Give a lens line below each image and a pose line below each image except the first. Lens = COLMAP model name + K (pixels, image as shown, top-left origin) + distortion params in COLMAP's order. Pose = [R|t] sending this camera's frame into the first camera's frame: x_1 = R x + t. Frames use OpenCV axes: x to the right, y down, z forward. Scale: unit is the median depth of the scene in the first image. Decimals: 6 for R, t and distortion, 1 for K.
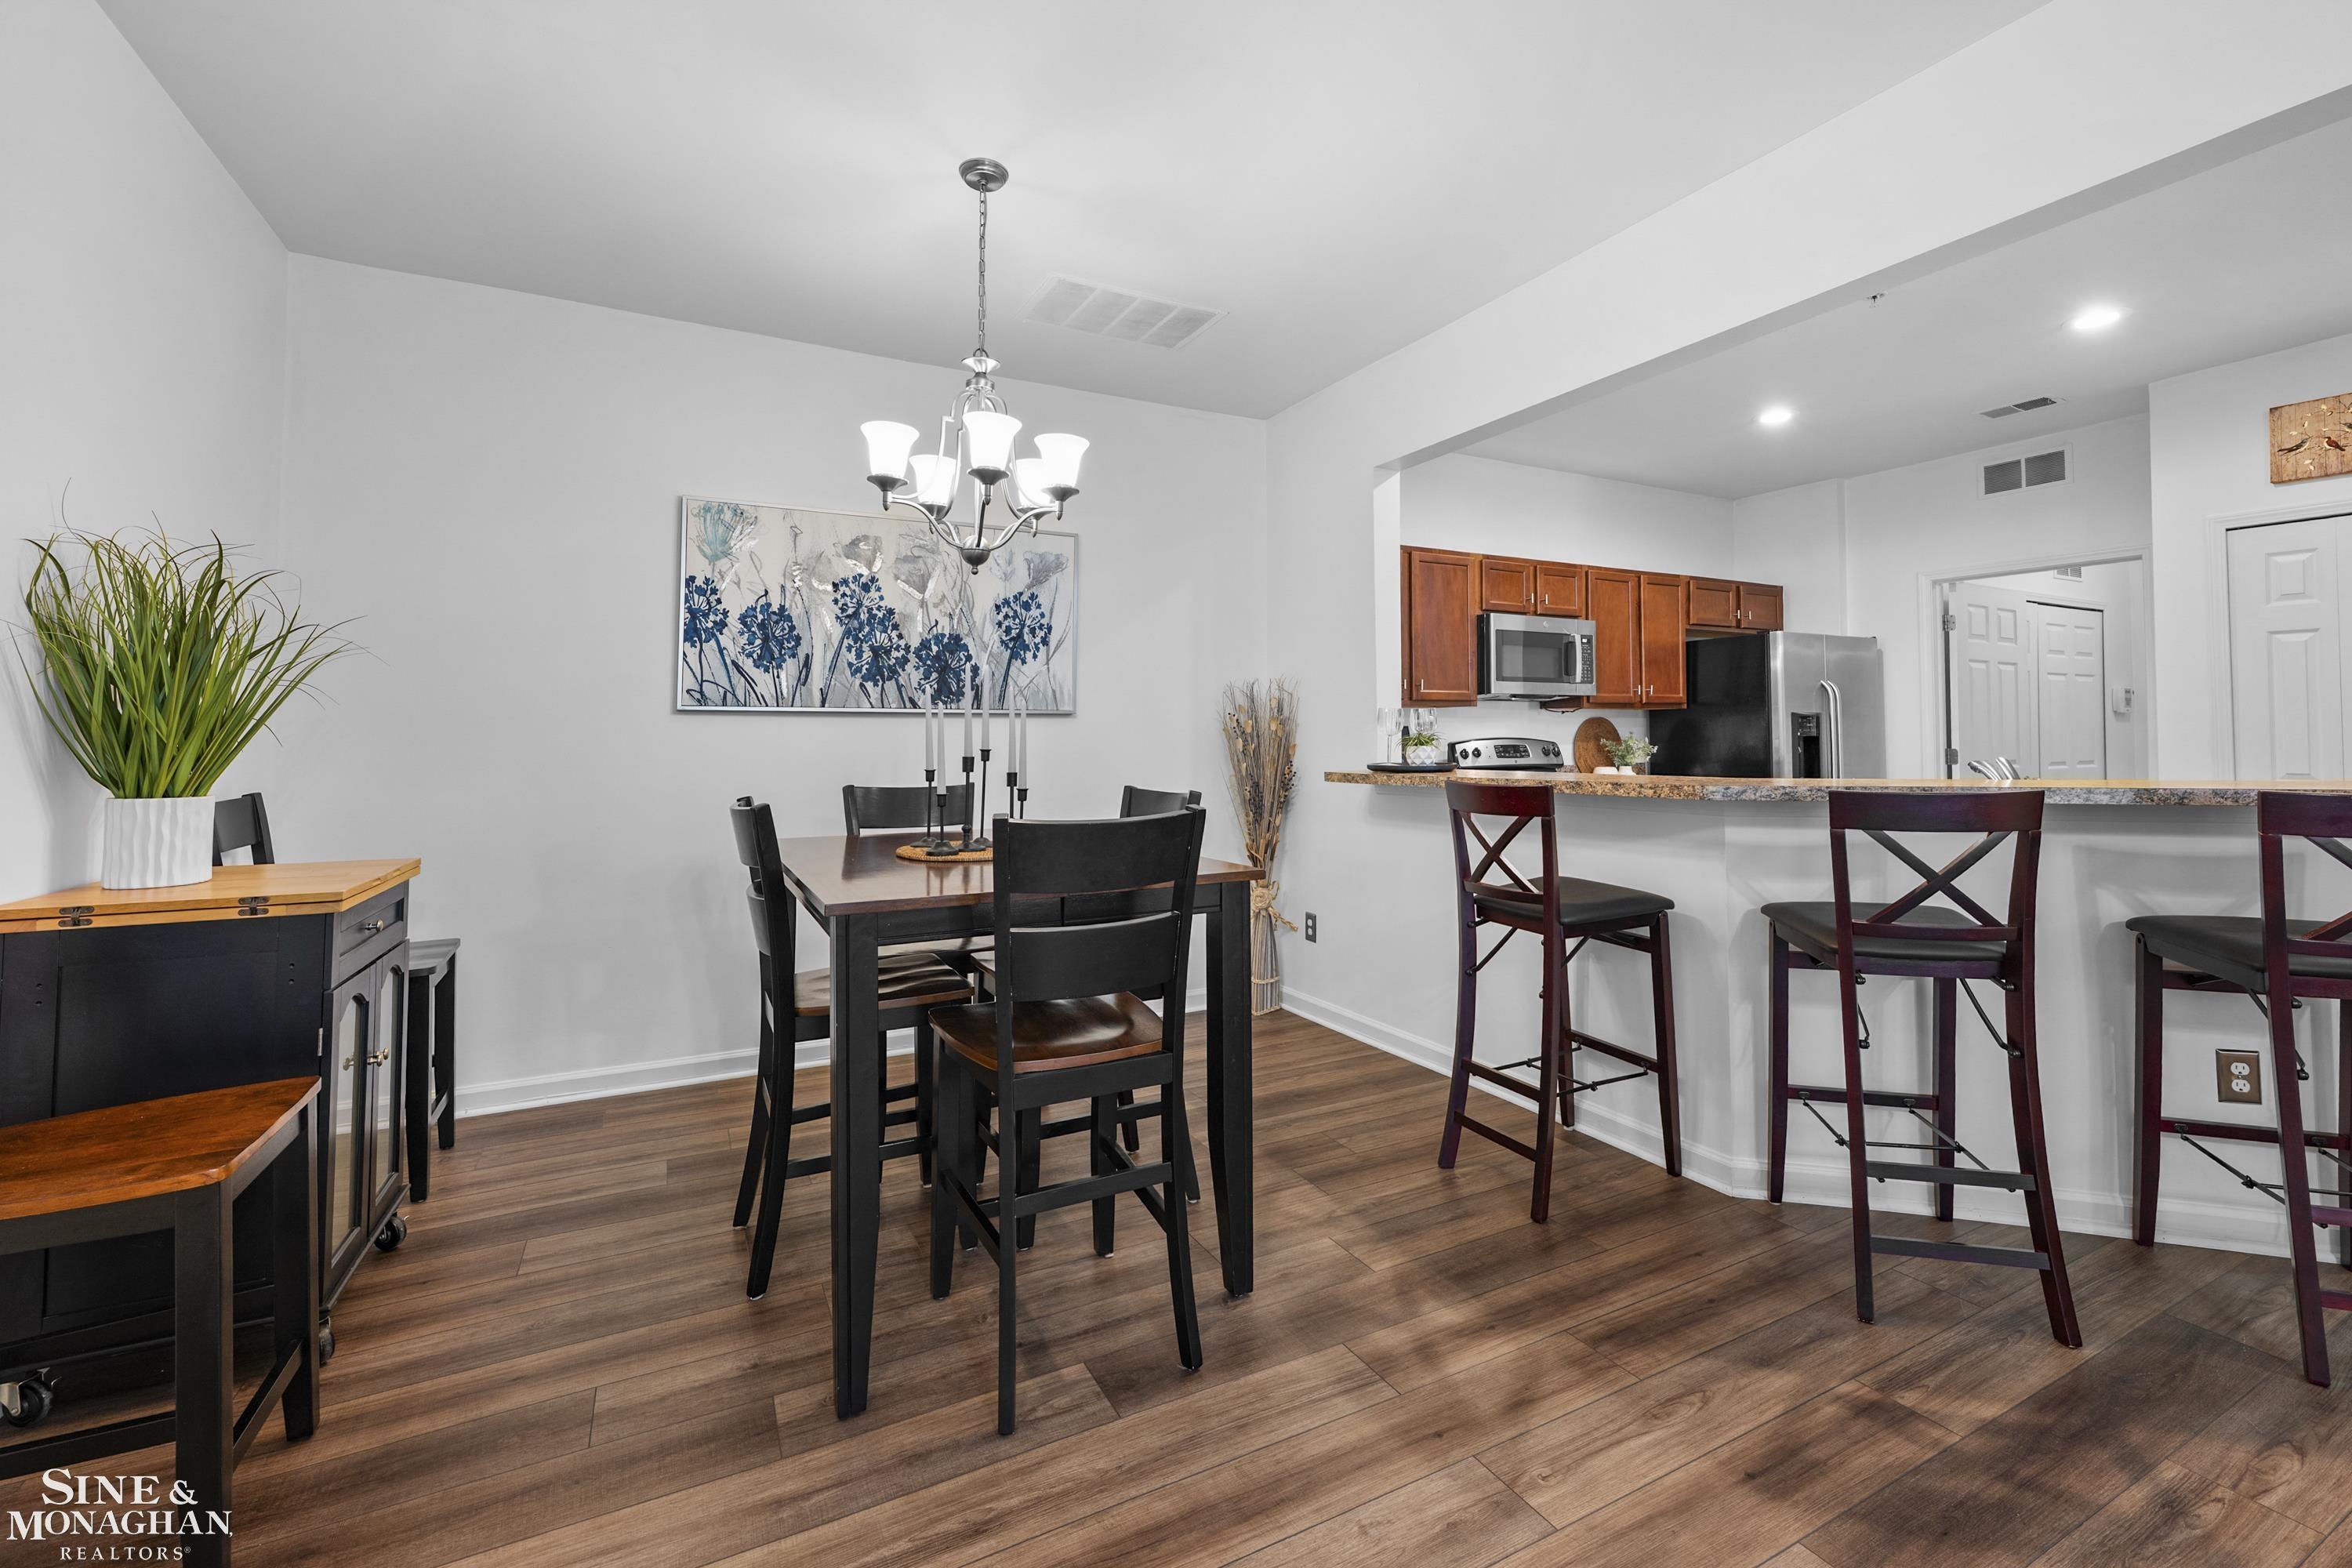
lens RADIAL K [[962.5, 0, 1189.1], [0, 962.5, 710.9], [0, 0, 1]] dist [-0.004978, 0.001538]
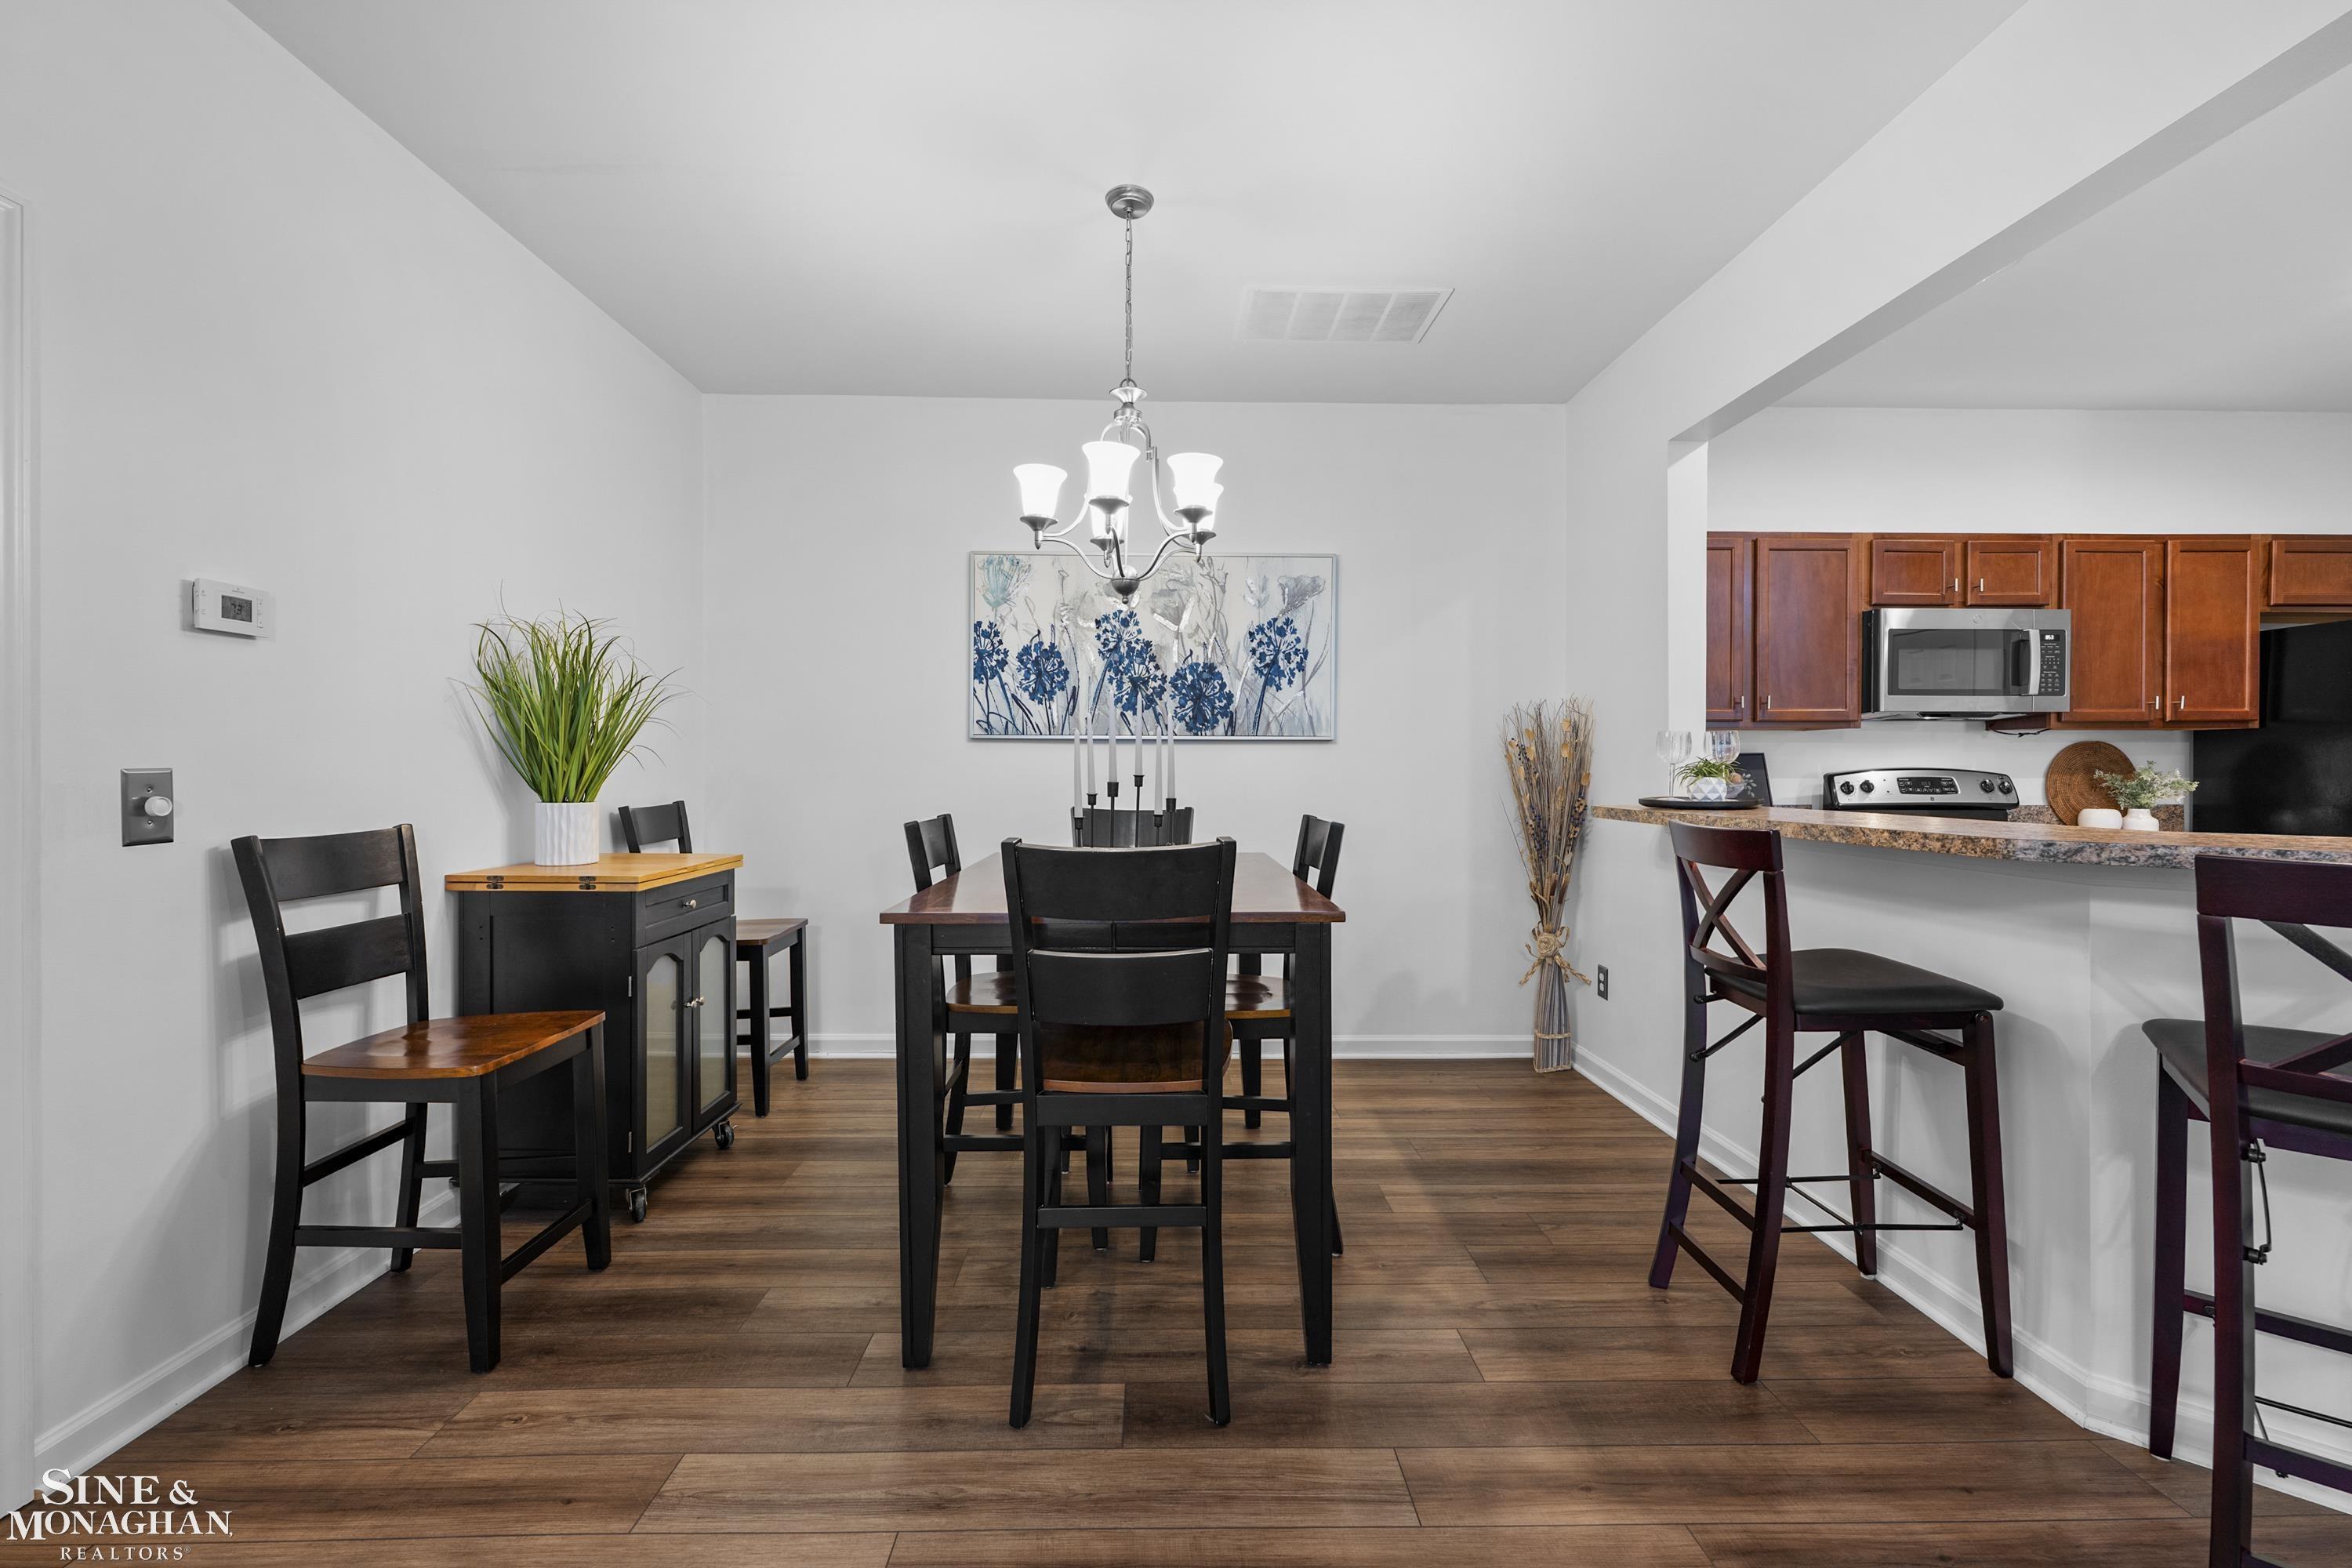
lens RADIAL K [[962.5, 0, 1185.9], [0, 962.5, 769.2], [0, 0, 1]] dist [-0.004978, 0.001538]
pose [[0.898040, 0.008033, -0.439839, 0.193321], [0.006211, 0.999502, 0.030936, 0.001379], [0.439869, -0.030514, 0.897543, 0.070783]]
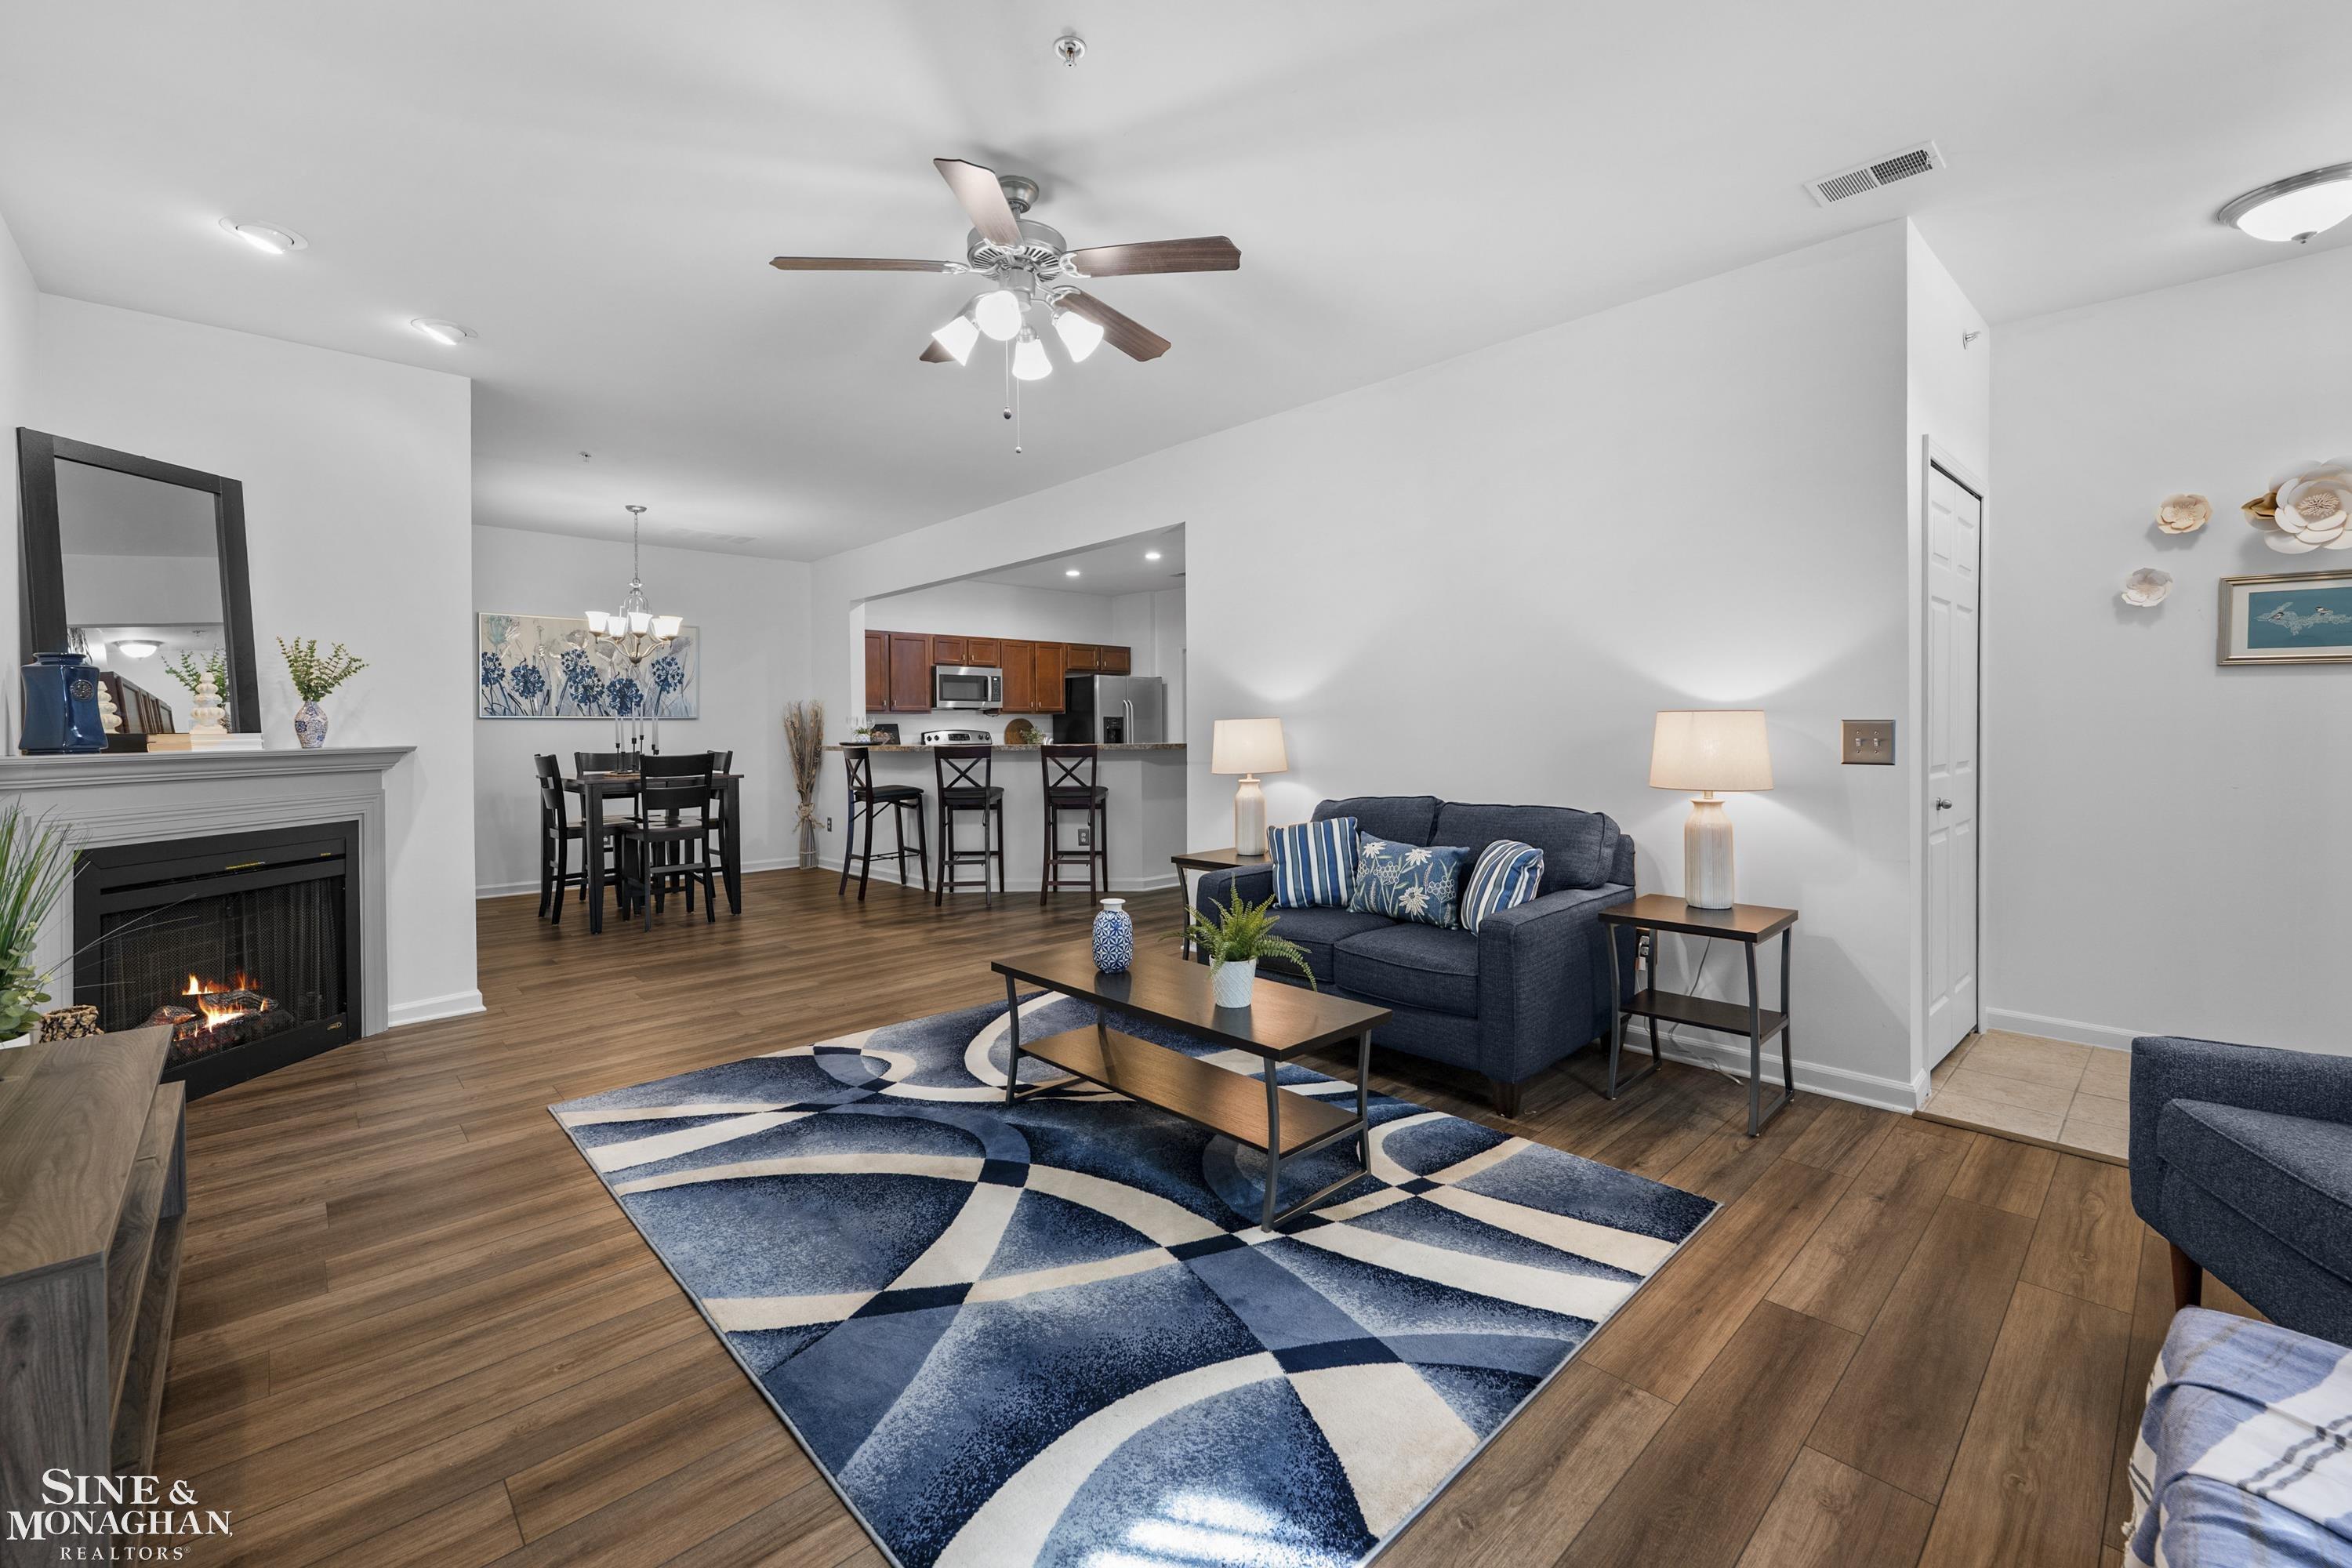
lens RADIAL K [[962.5, 0, 1168.3], [0, 962.5, 743.6], [0, 0, 1]] dist [-0.004978, 0.001538]
pose [[0.964677, -0.006076, 0.263367, 0.320691], [-0.004689, 0.999180, 0.040226, -0.032534], [-0.263395, -0.040040, 0.963857, -1.263787]]
